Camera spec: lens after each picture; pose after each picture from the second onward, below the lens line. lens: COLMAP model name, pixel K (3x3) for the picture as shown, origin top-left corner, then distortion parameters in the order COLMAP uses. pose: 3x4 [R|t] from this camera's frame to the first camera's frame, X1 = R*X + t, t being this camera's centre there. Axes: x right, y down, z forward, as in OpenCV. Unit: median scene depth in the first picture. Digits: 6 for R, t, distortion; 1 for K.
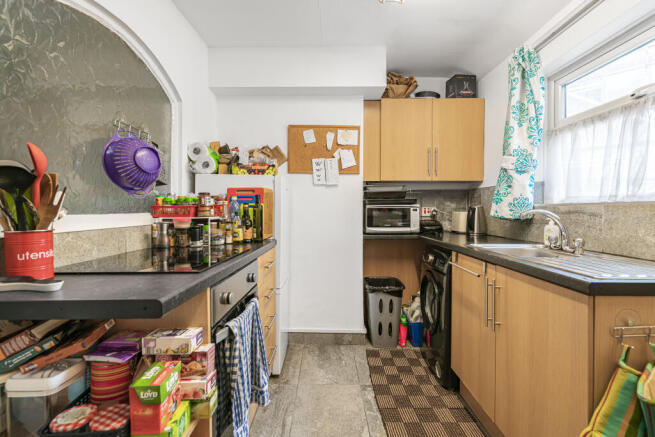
lens RADIAL K [[305.5, 0, 324.8], [0, 305.5, 204.9], [0, 0, 1]] dist [-0.003228, 0.000538]
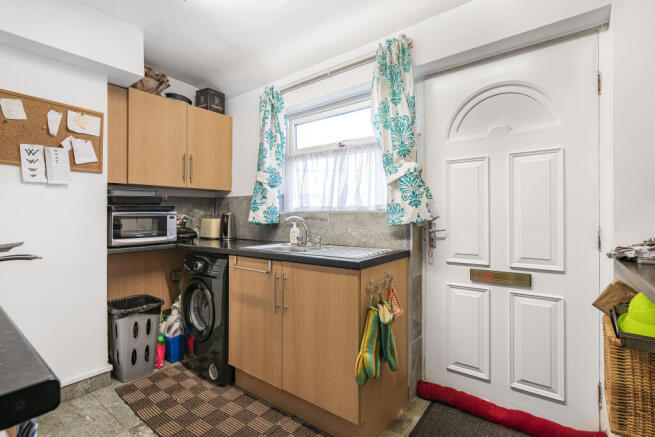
lens RADIAL K [[305.5, 0, 321.6], [0, 305.5, 209.5], [0, 0, 1]] dist [-0.003228, 0.000538]
pose [[0.606284, 0.009842, 0.795187, -0.199896], [-0.004270, 0.999949, -0.009120, -0.001529], [-0.795236, 0.002134, 0.606296, 0.070510]]
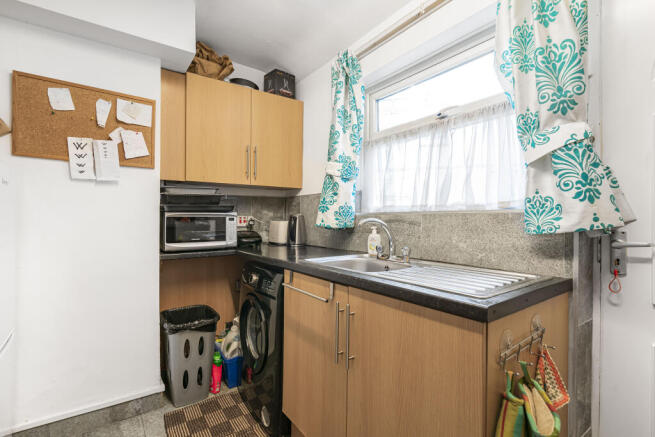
lens RADIAL K [[305.5, 0, 324.5], [0, 305.5, 216.8], [0, 0, 1]] dist [-0.003228, 0.000538]
pose [[0.804398, 0.002294, 0.594087, 0.013018], [-0.007410, 0.999954, 0.006172, 0.004292], [-0.594045, -0.009367, 0.804377, 0.227719]]
